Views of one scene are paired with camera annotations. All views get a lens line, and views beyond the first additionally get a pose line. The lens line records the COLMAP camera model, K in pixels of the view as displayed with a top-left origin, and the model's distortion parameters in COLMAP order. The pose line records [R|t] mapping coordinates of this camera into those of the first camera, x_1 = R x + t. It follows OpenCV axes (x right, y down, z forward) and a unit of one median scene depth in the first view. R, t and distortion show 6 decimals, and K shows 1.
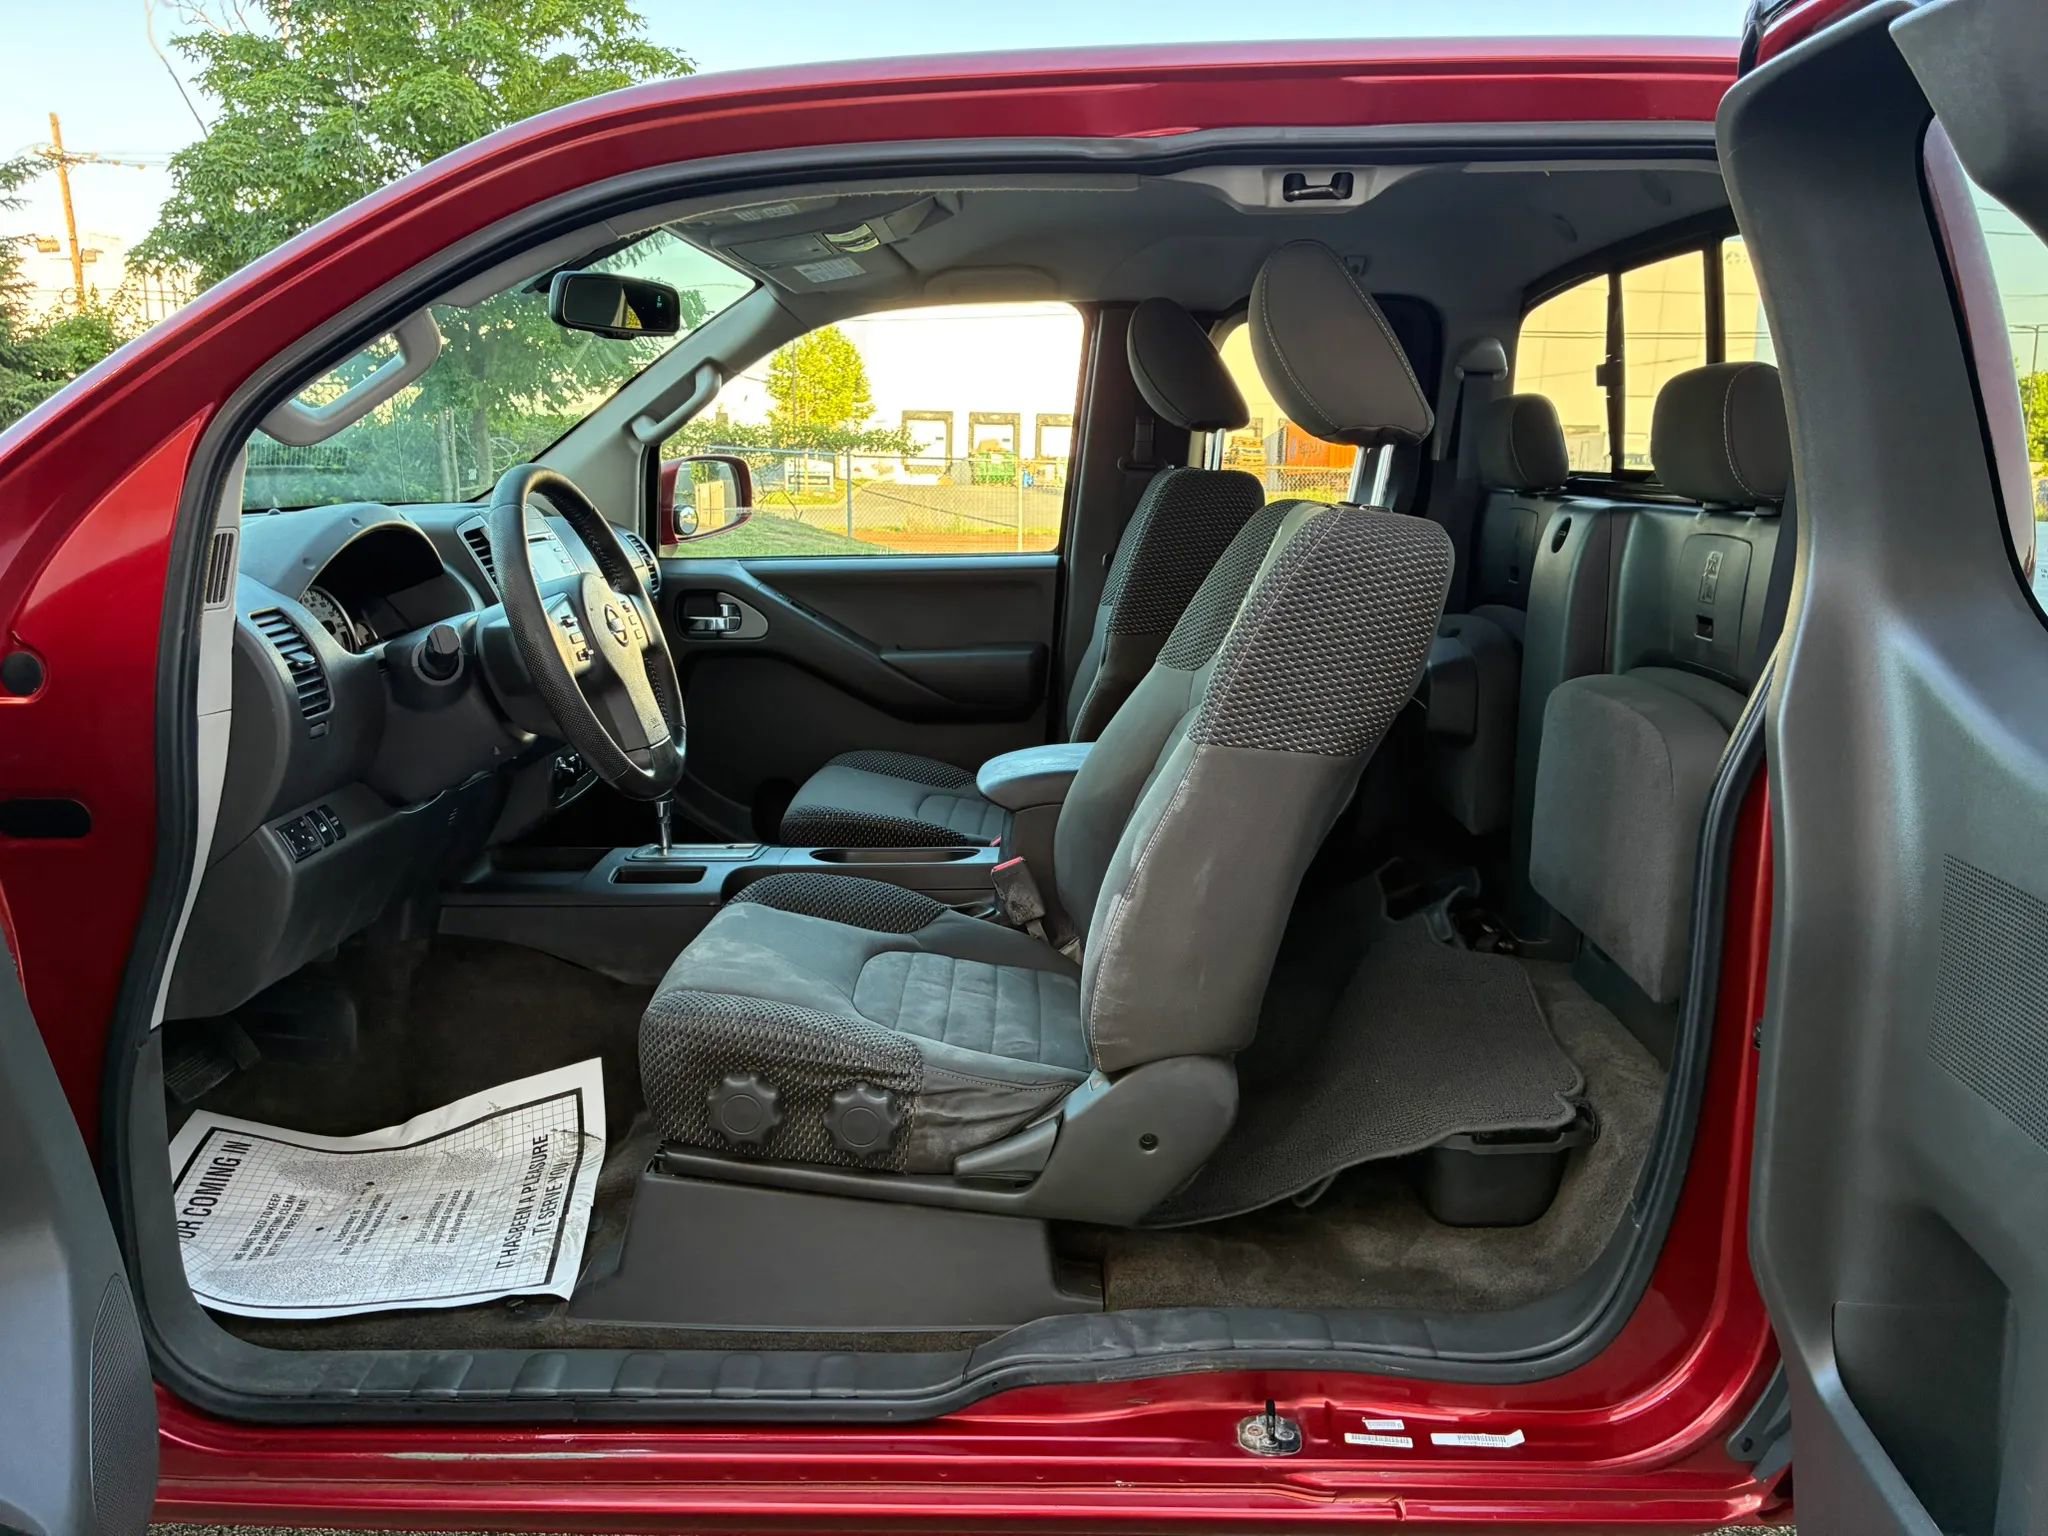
lens RADIAL K [[1550.4, 0, 1033.6], [0, 1550.4, 756.8], [0, 0, 1]] dist [0.014174, -0.023910]
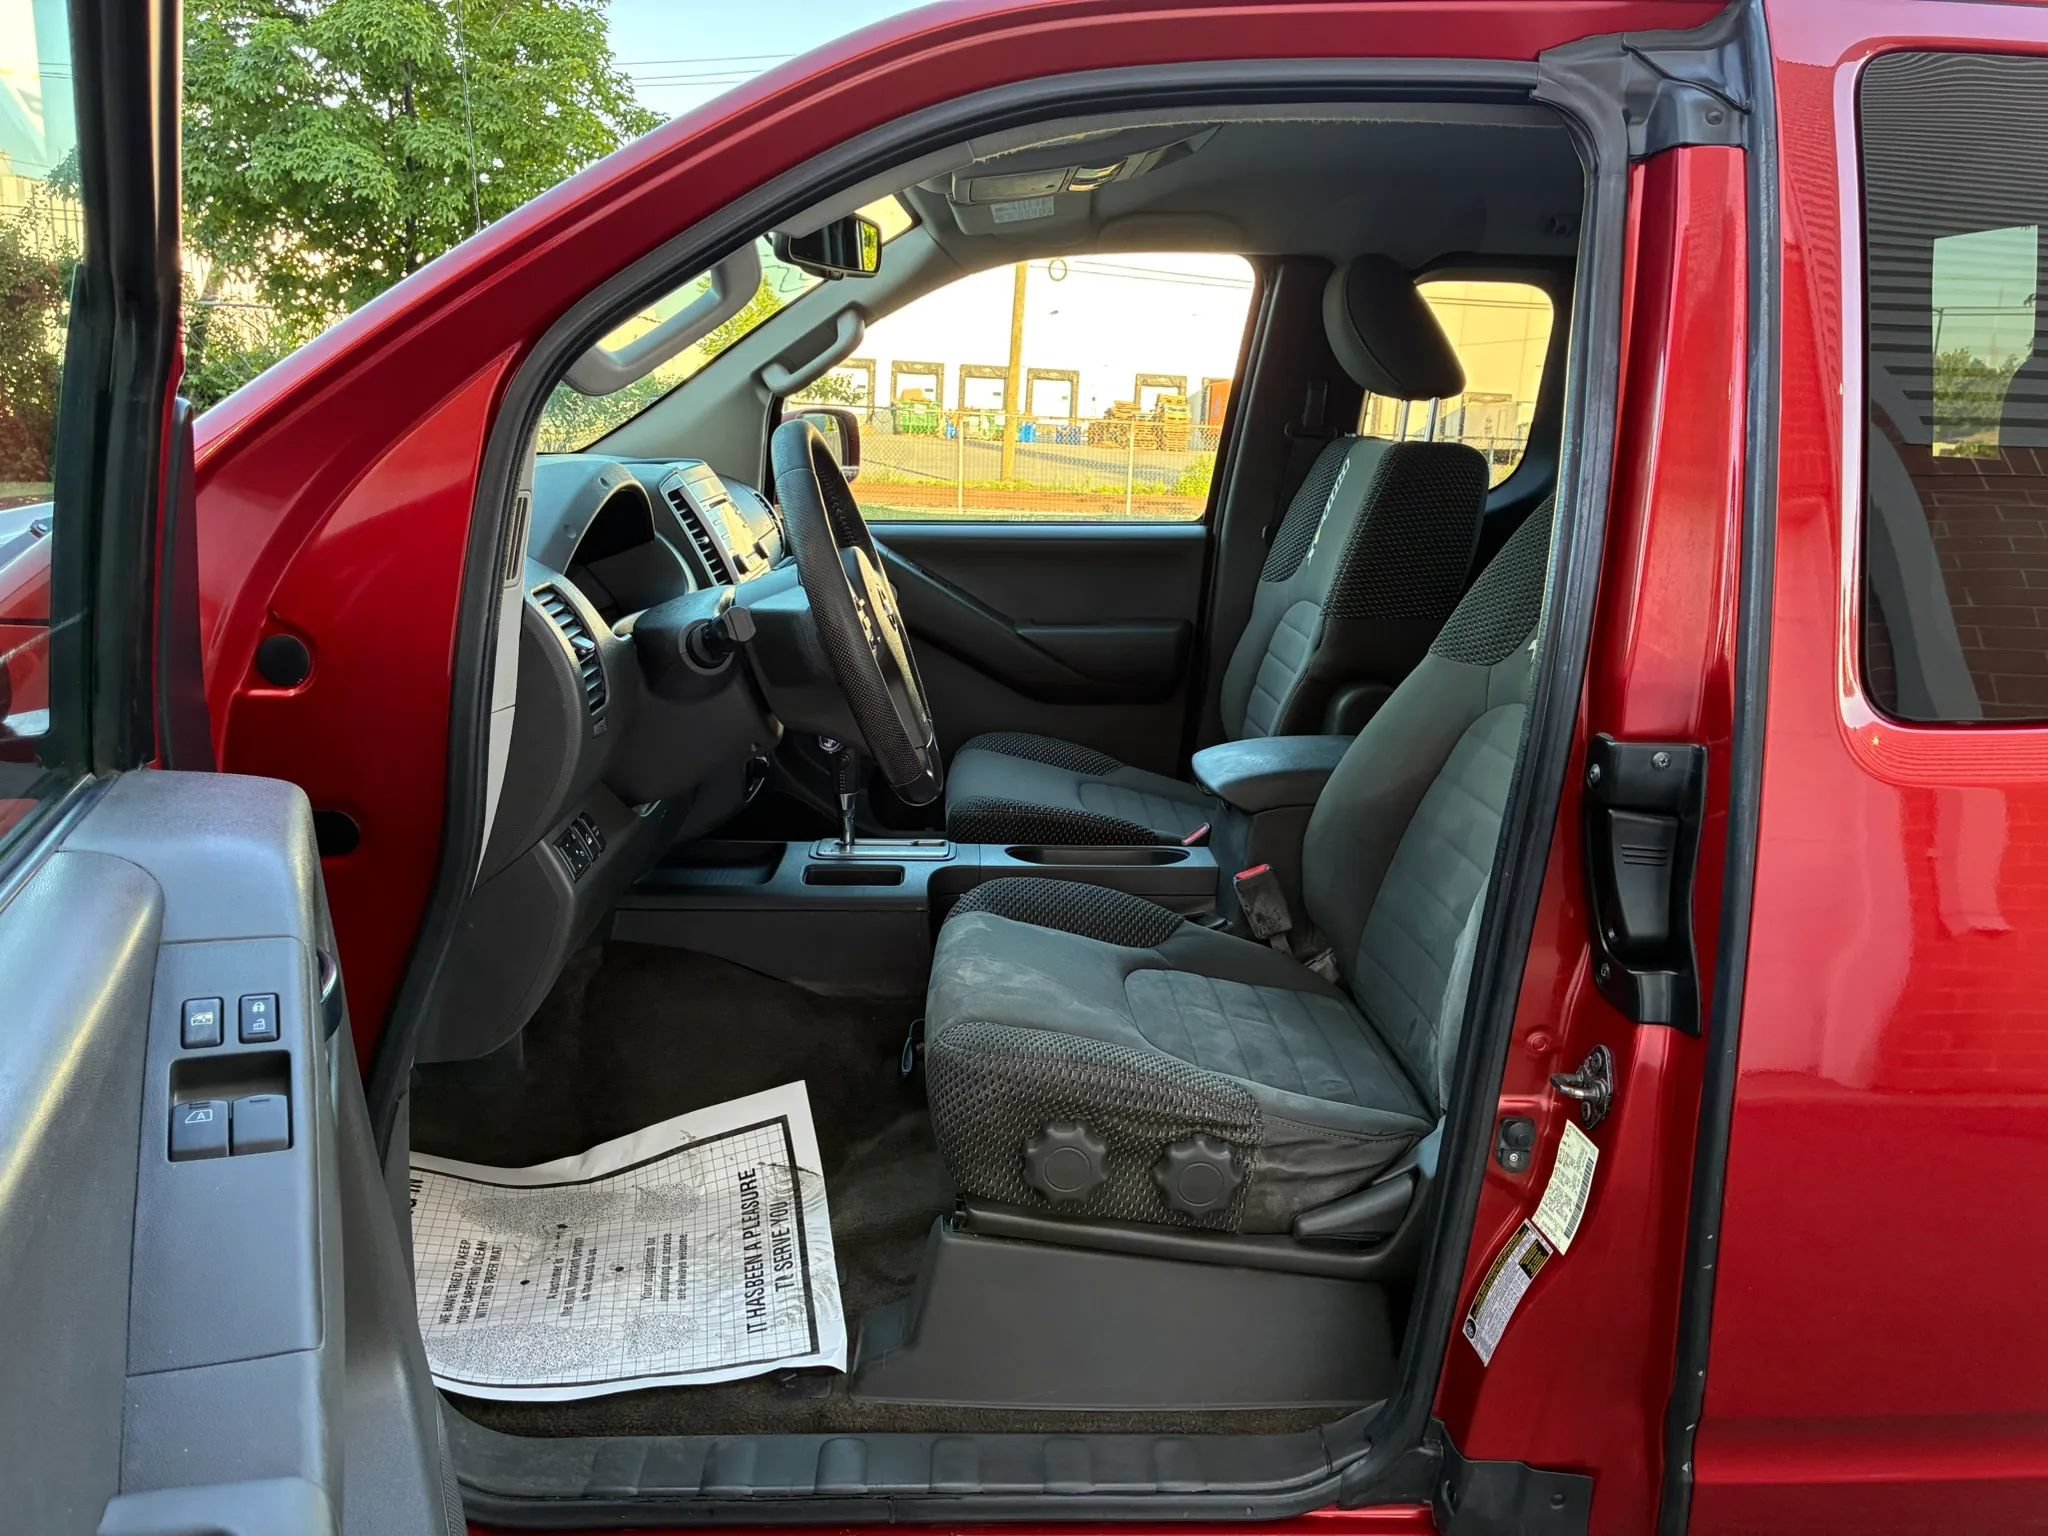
lens RADIAL K [[1550.4, 0, 1017.1], [0, 1550.4, 743.8], [0, 0, 1]] dist [0.014174, -0.023910]
pose [[0.998315, 0.017314, 0.055388, -0.262082], [-0.018509, 0.999605, 0.021142, -0.029057], [-0.055001, -0.022131, 0.998241, 0.123174]]
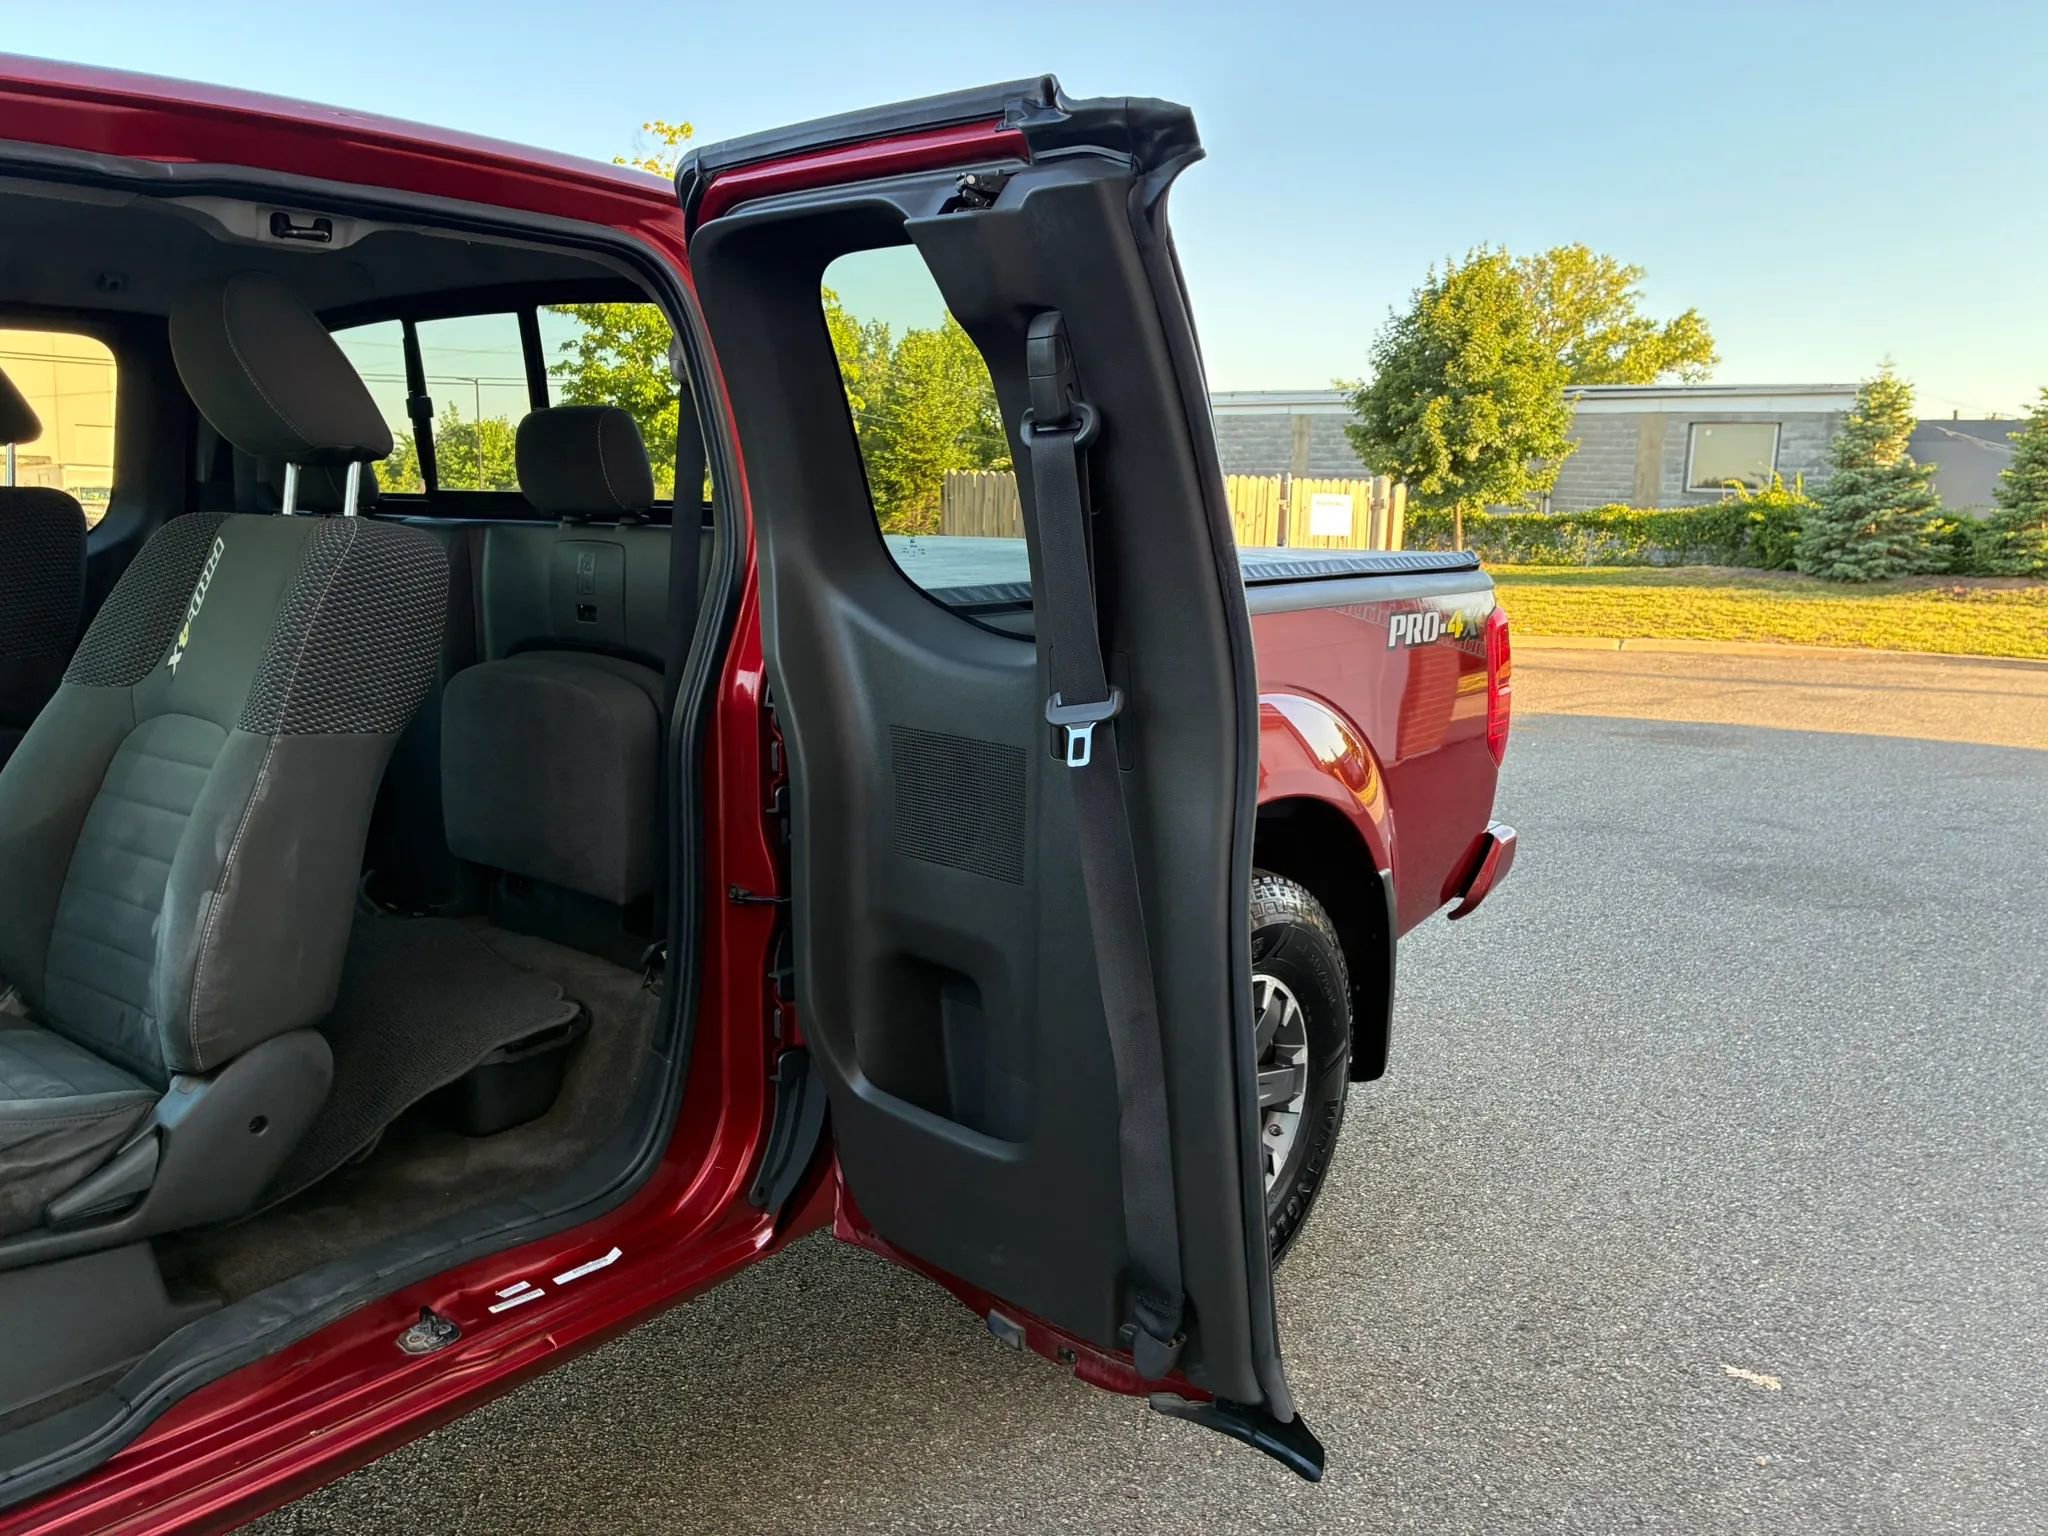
lens RADIAL K [[1550.4, 0, 1031.1], [0, 1550.4, 783.5], [0, 0, 1]] dist [0.014174, -0.023910]
pose [[0.616766, -0.132276, 0.775953, -0.375333], [0.136764, 0.988794, 0.059852, 0.029207], [-0.775175, 0.069208, 0.627945, -0.072307]]
